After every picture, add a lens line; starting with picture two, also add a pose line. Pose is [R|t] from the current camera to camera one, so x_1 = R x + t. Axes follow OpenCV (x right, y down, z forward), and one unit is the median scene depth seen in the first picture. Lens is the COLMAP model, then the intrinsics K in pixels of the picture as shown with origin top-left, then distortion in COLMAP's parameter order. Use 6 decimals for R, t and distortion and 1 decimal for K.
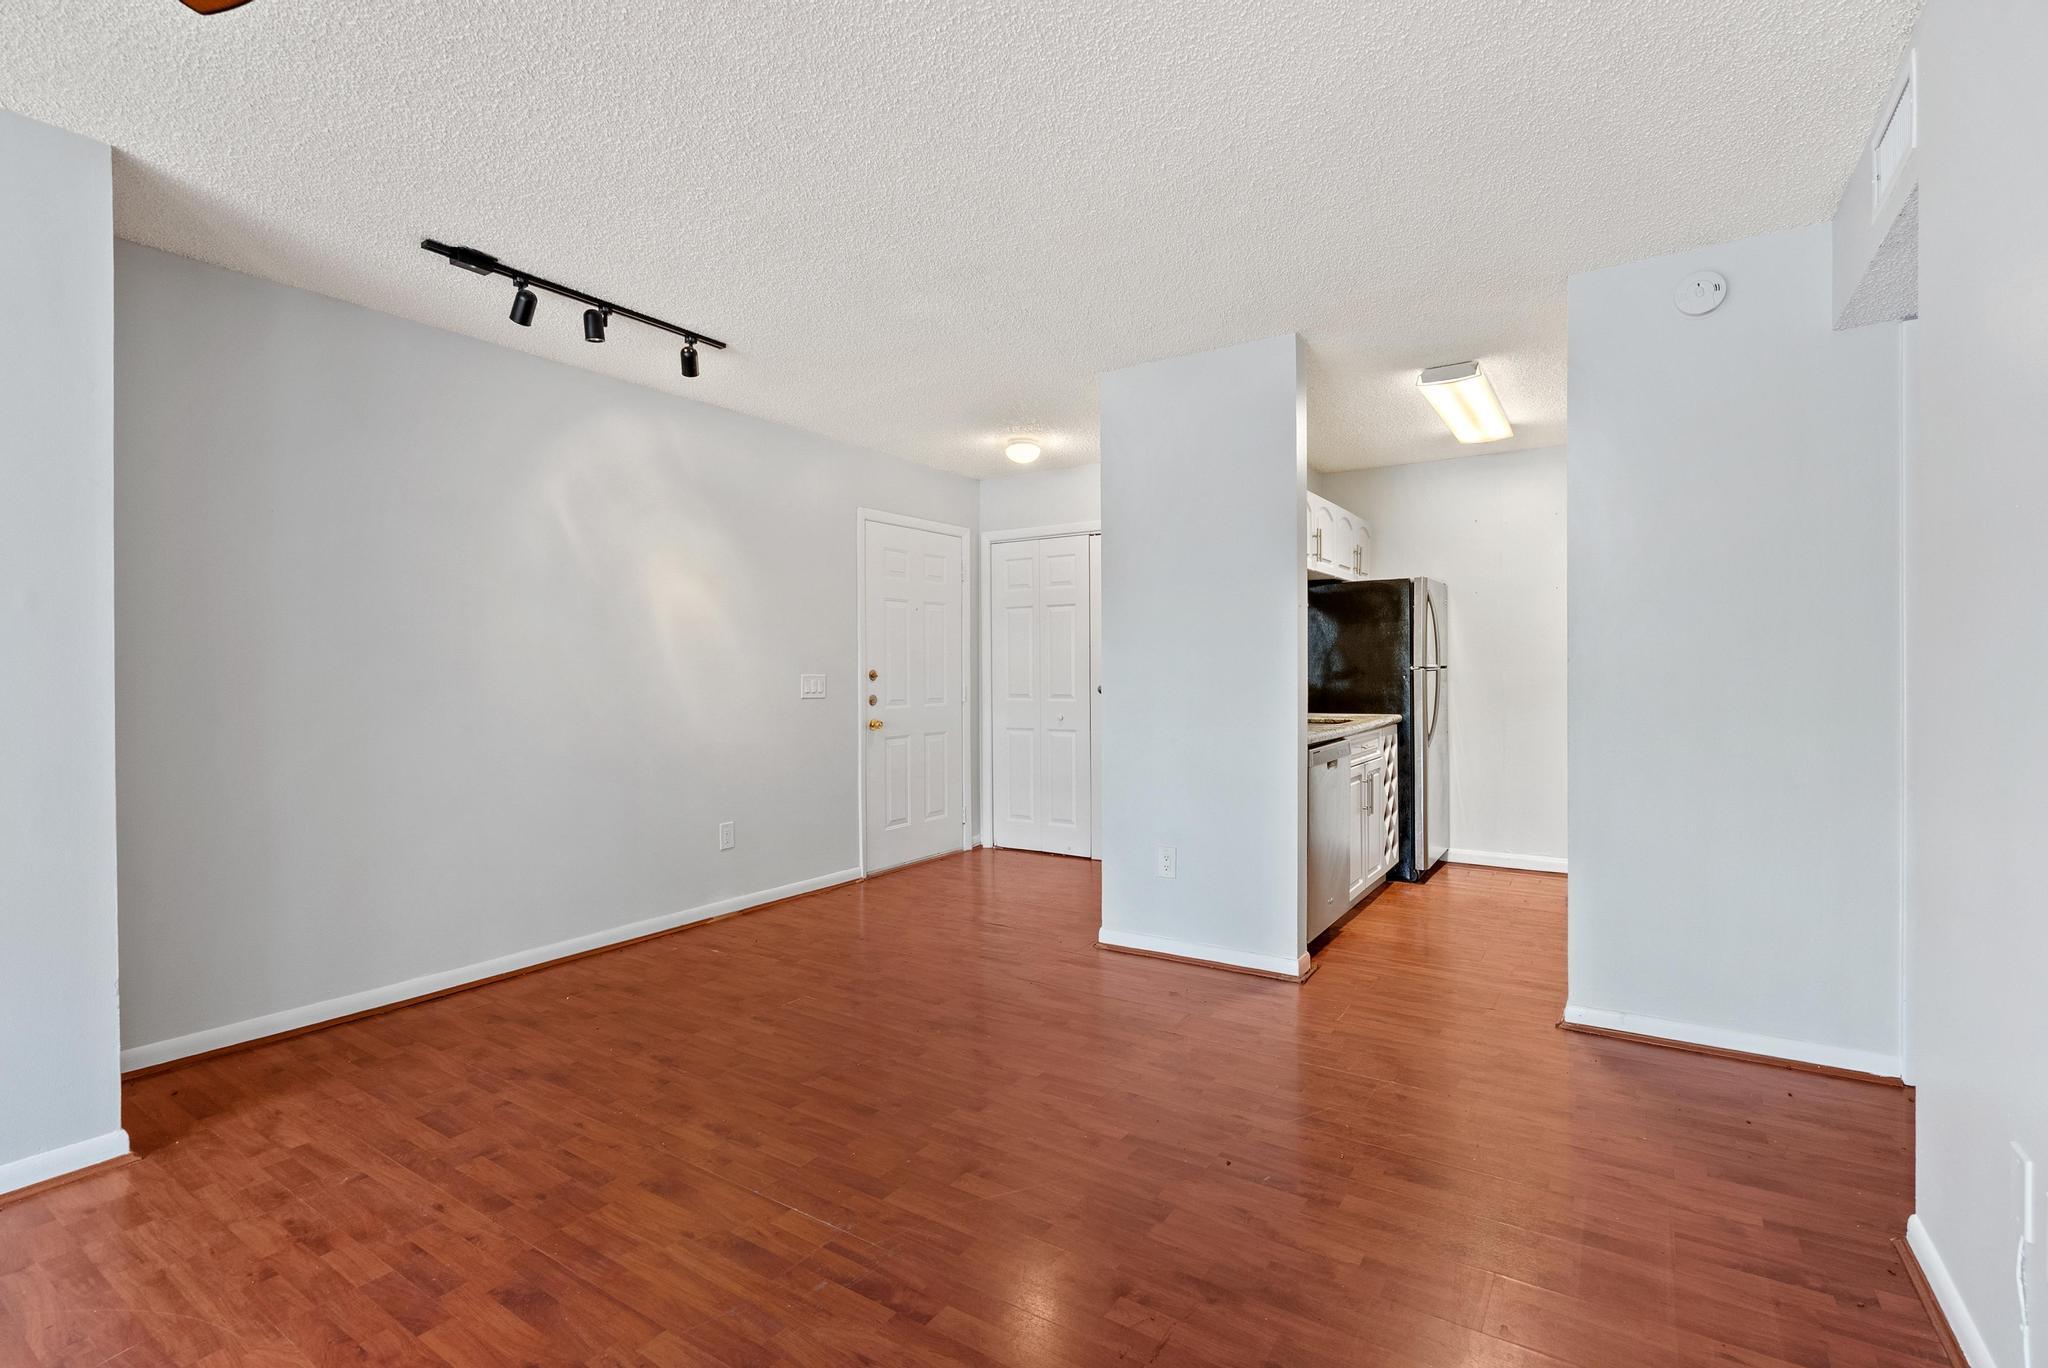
lens RADIAL K [[935.5, 0, 1019.7], [0, 935.5, 680.9], [0, 0, 1]] dist [-0.003440, 0.001654]
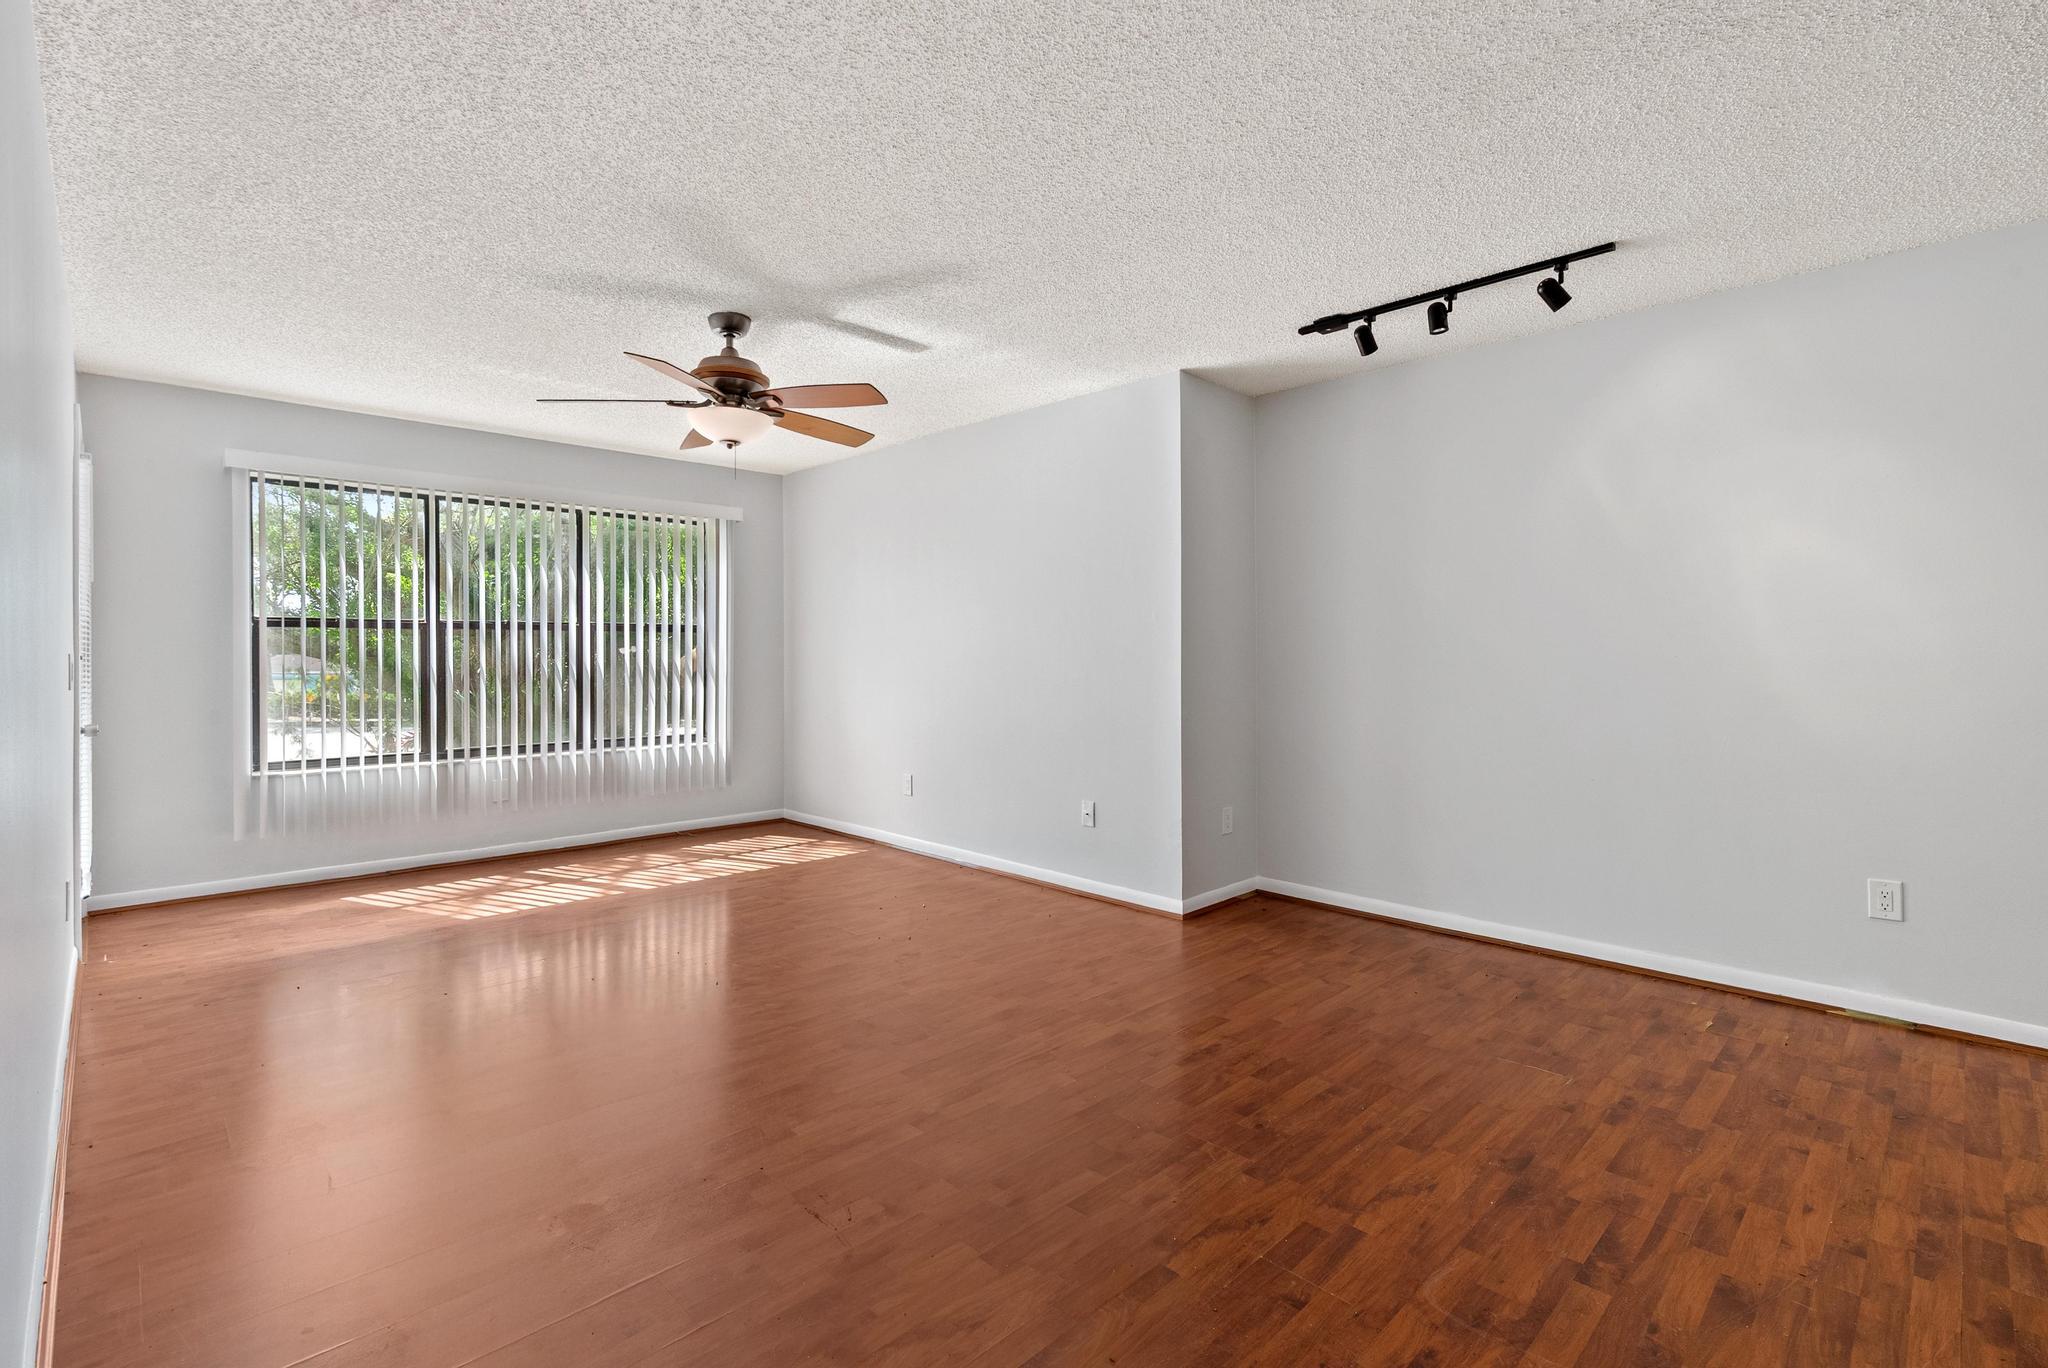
lens RADIAL K [[935.5, 0, 1034.0], [0, 935.5, 661.8], [0, 0, 1]] dist [-0.003440, 0.001654]
pose [[-0.204075, 0.011259, -0.978890, 0.639064], [-0.005721, 0.999903, 0.012694, -0.010639], [0.978939, 0.008191, -0.203991, 0.764976]]
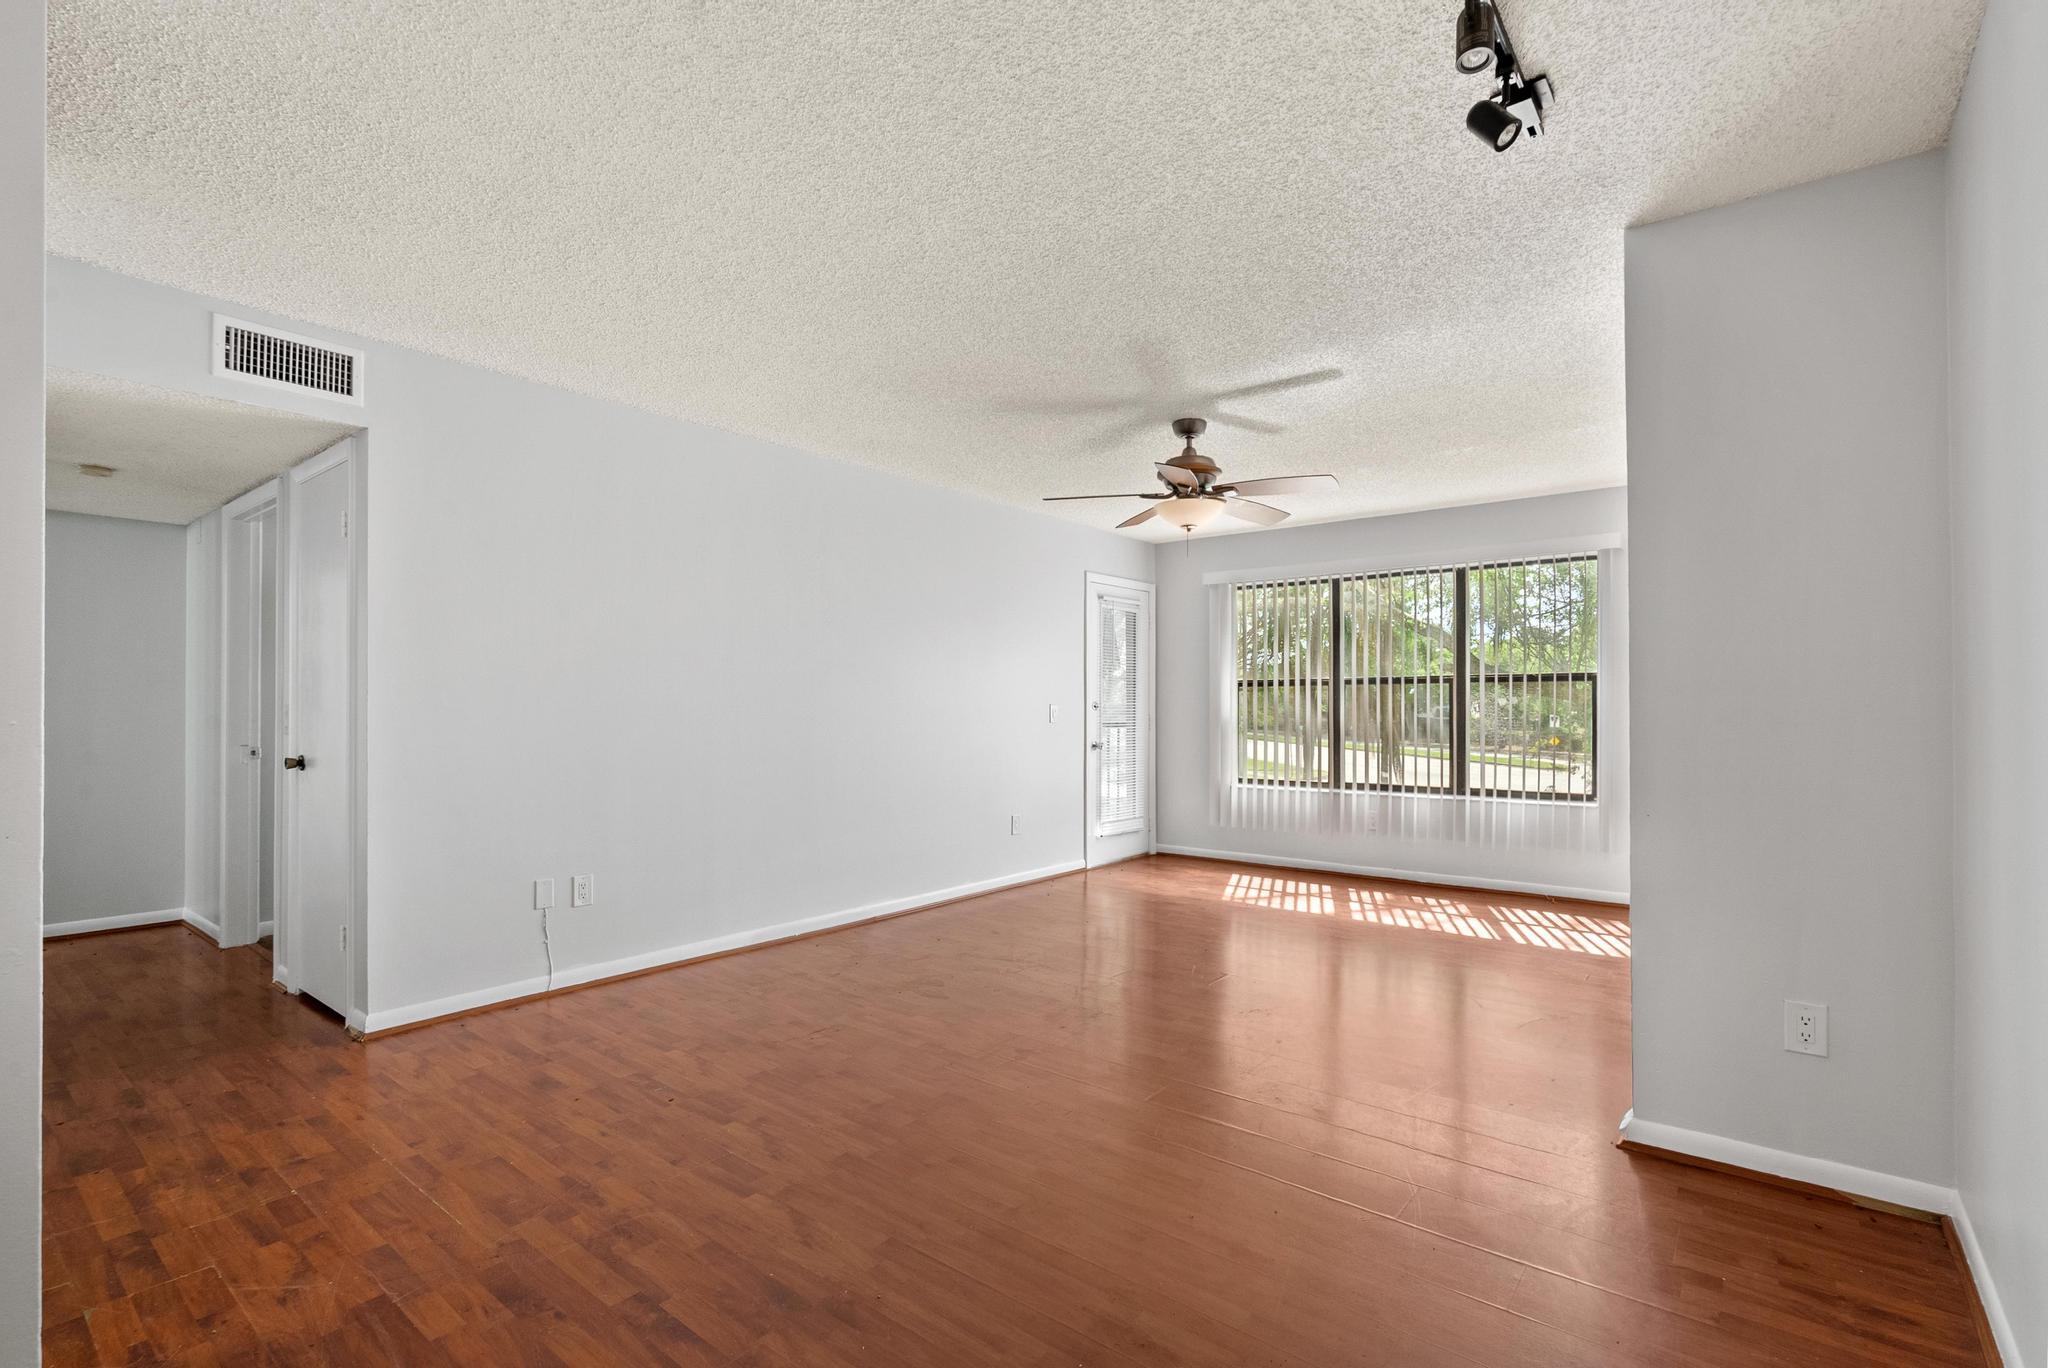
lens RADIAL K [[935.5, 0, 1020.4], [0, 935.5, 699.6], [0, 0, 1]] dist [-0.003440, 0.001654]
pose [[-0.995962, 0.002716, 0.089739, -0.244871], [0.002963, 0.999992, 0.002616, -0.012765], [-0.089731, 0.002872, -0.995962, 1.521970]]
